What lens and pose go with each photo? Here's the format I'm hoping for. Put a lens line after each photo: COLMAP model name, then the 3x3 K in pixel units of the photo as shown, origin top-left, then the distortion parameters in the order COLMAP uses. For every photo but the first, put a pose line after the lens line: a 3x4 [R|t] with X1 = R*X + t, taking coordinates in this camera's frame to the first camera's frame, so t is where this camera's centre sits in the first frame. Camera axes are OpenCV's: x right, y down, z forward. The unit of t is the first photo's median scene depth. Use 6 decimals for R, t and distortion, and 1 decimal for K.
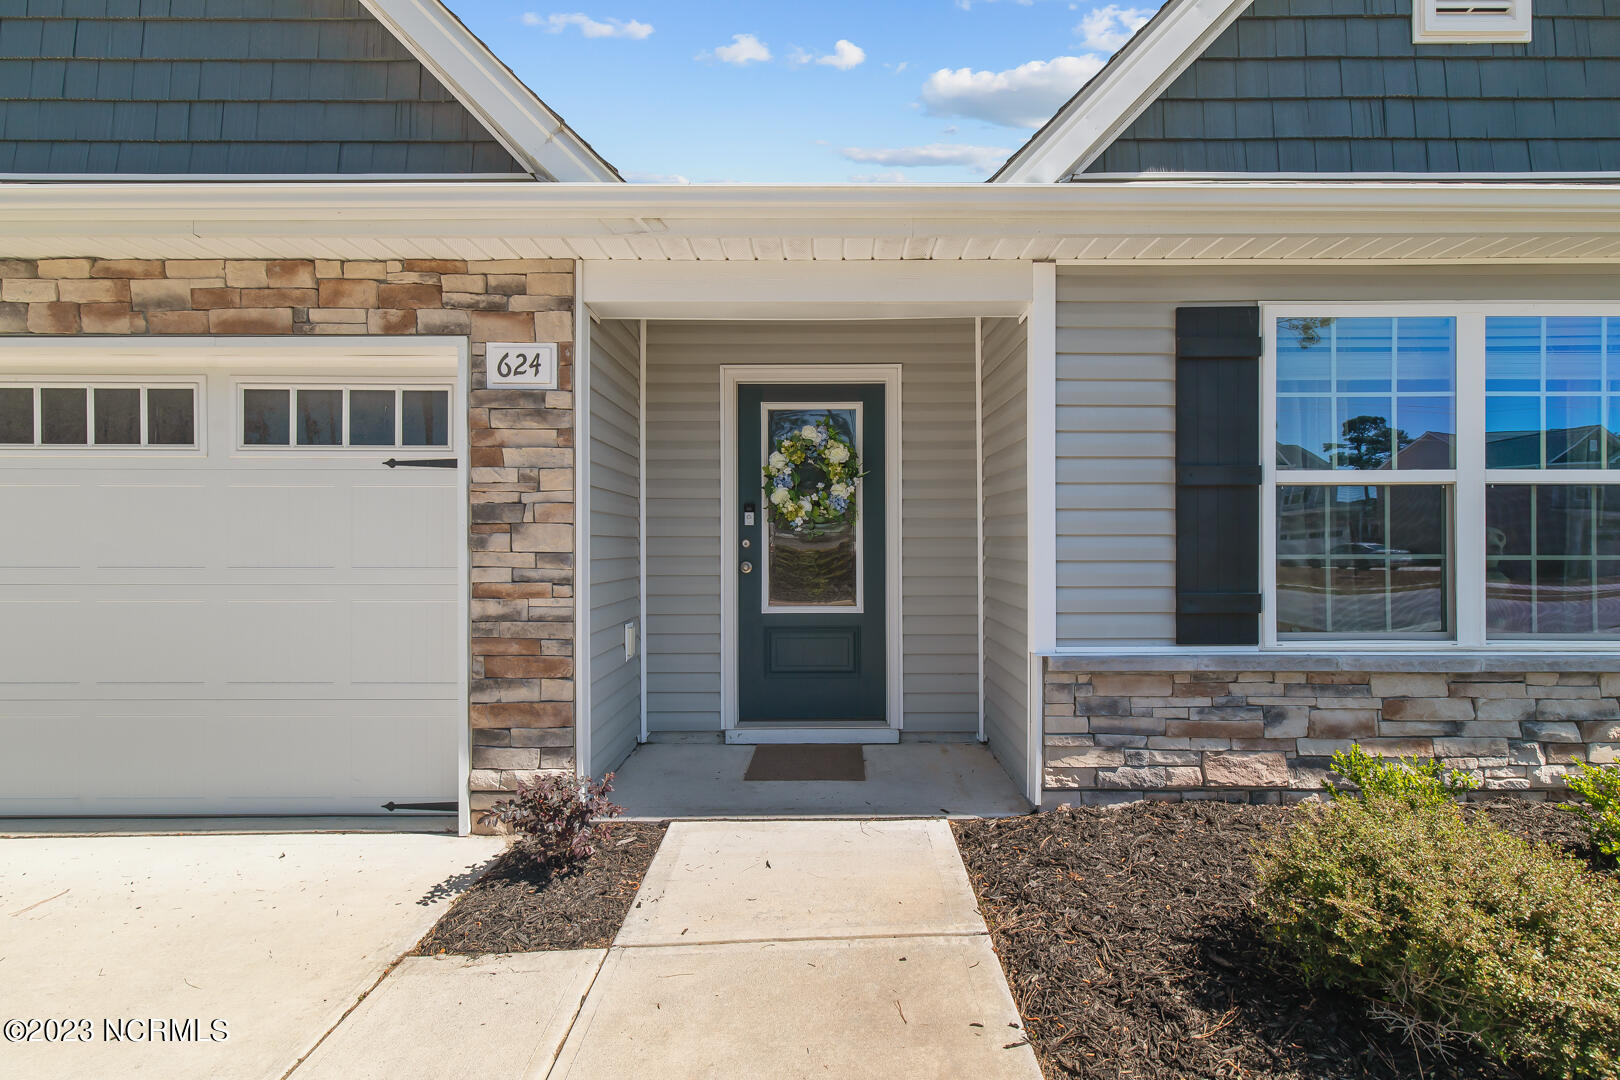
lens RADIAL K [[693.6, 0, 810.0], [0, 693.6, 540.0], [0, 0, 1]] dist [0.002759, 0.000195]
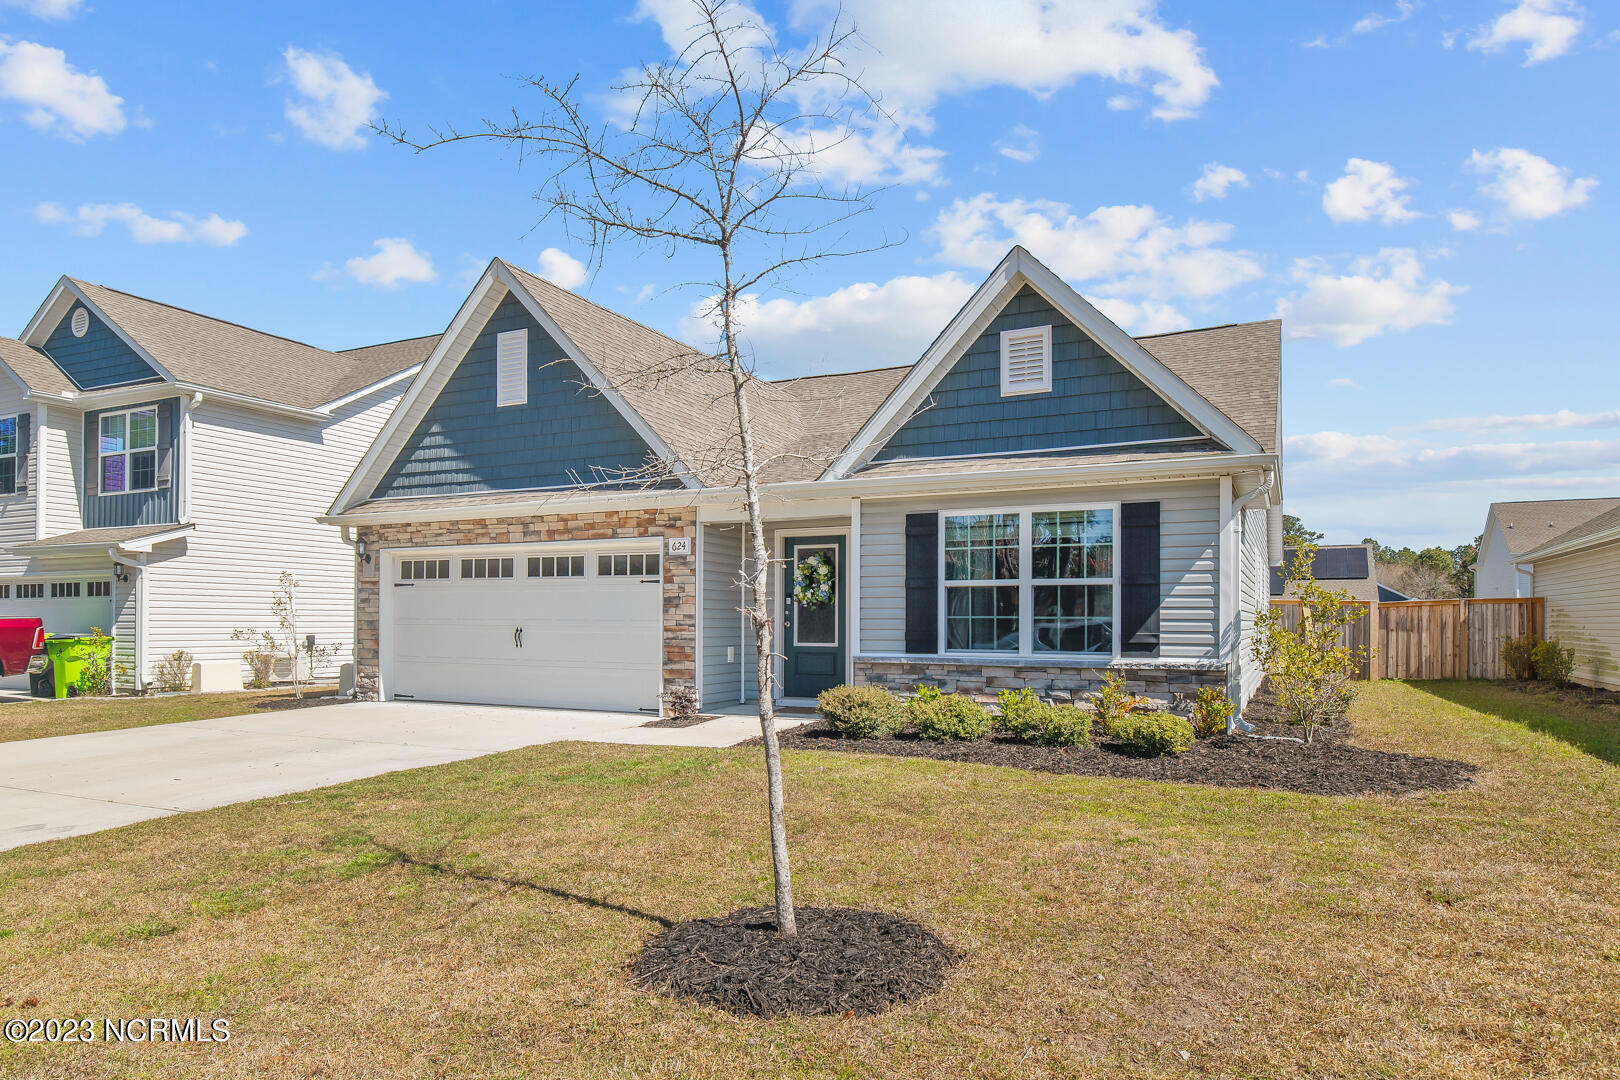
lens RADIAL K [[870.5, 0, 813.0], [0, 870.5, 607.5], [0, 0, 1]] dist [-0.004169, -0.000183]
pose [[0.905083, -0.002070, -0.425230, 1.519207], [-0.003877, 0.999906, -0.013118, 0.032824], [0.425217, 0.013521, 0.904990, -1.878122]]
